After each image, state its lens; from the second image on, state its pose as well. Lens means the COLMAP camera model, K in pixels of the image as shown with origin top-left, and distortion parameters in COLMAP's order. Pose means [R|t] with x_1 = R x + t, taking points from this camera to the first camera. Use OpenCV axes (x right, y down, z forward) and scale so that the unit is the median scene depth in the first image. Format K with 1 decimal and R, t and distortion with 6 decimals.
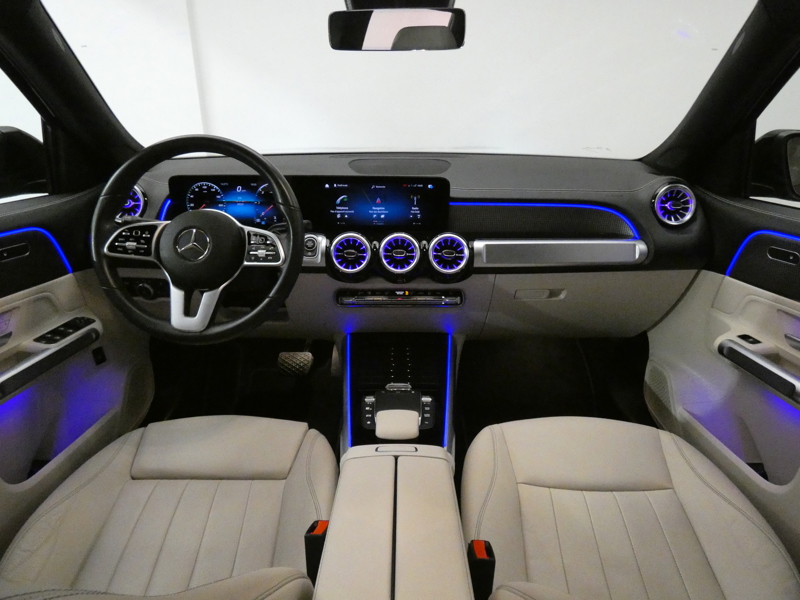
lens RADIAL K [[469.1, 0, 400.0], [0, 469.1, 300.0], [0, 0, 1]] dist [0.026999, -0.000469]
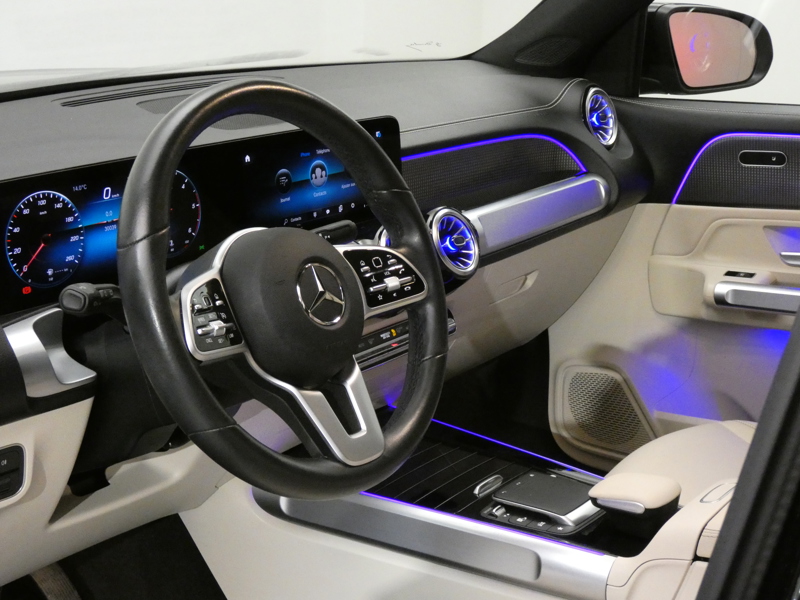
lens RADIAL K [[1328.5, 0, 400.0], [0, 1328.5, 300.0], [0, 0, 1]] dist [-0.007820, 0.008944]
pose [[0.608633, -0.217213, 0.763141, -1.129051], [0.296645, 0.954344, 0.035049, -0.104561], [-0.735913, 0.205050, 0.645281, 0.033309]]
